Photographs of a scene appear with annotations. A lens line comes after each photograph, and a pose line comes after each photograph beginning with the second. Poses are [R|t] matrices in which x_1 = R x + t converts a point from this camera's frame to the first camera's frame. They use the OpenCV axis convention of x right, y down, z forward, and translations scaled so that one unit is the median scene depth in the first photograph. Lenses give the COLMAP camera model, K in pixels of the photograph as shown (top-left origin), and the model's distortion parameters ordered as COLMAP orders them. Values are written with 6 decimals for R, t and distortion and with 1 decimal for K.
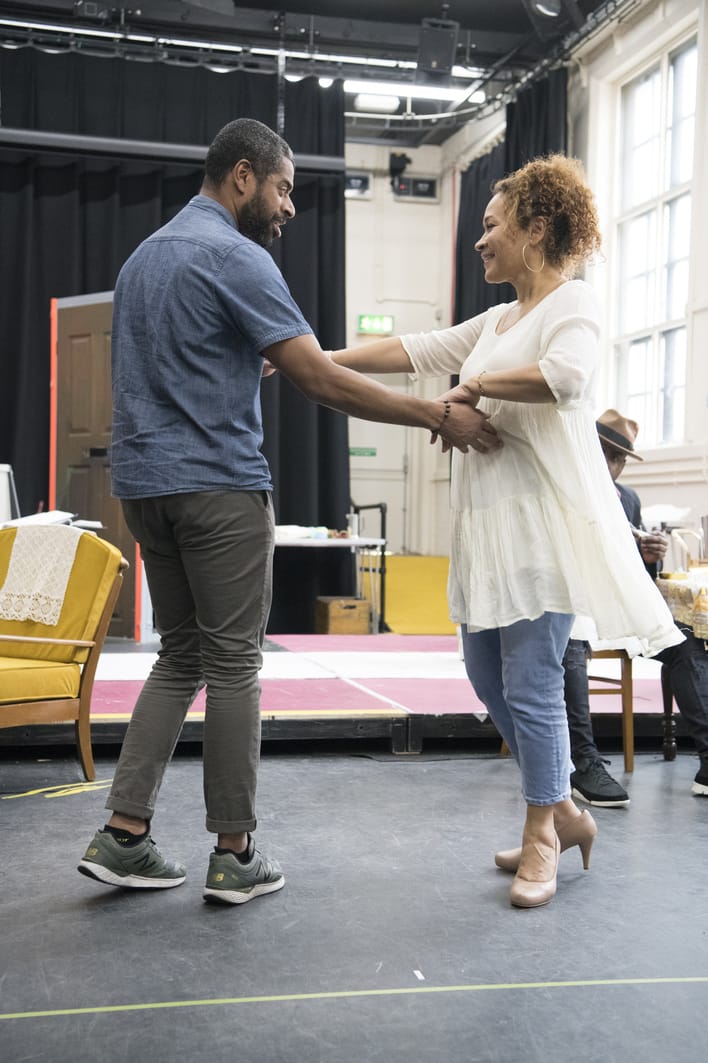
lens RADIAL K [[1388.4, 0, 336.7], [0, 1388.4, 531.0], [0, 0, 1]] dist [0.158586, 0.067559]
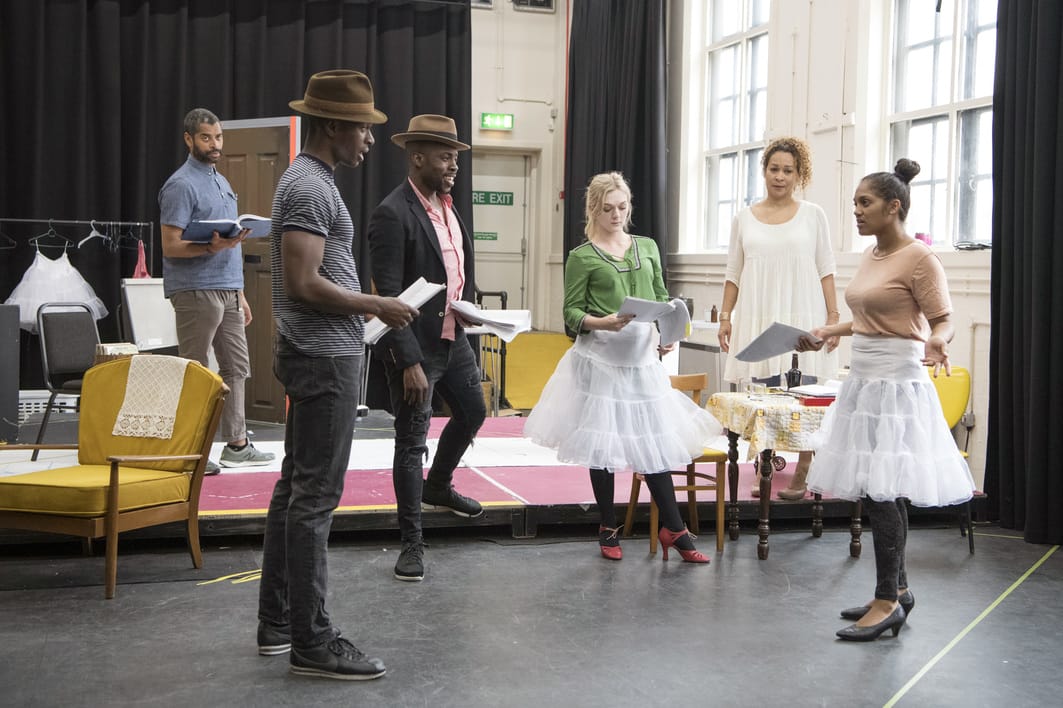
lens RADIAL K [[1353.1, 0, 549.5], [0, 1353.1, 308.8], [0, 0, 1]] dist [0.138476, 0.001261]
pose [[0.997586, 0.003141, 0.069375, -0.006526], [-0.005171, 0.999563, 0.029099, -0.044216], [-0.069253, -0.029387, 0.997166, -0.107453]]
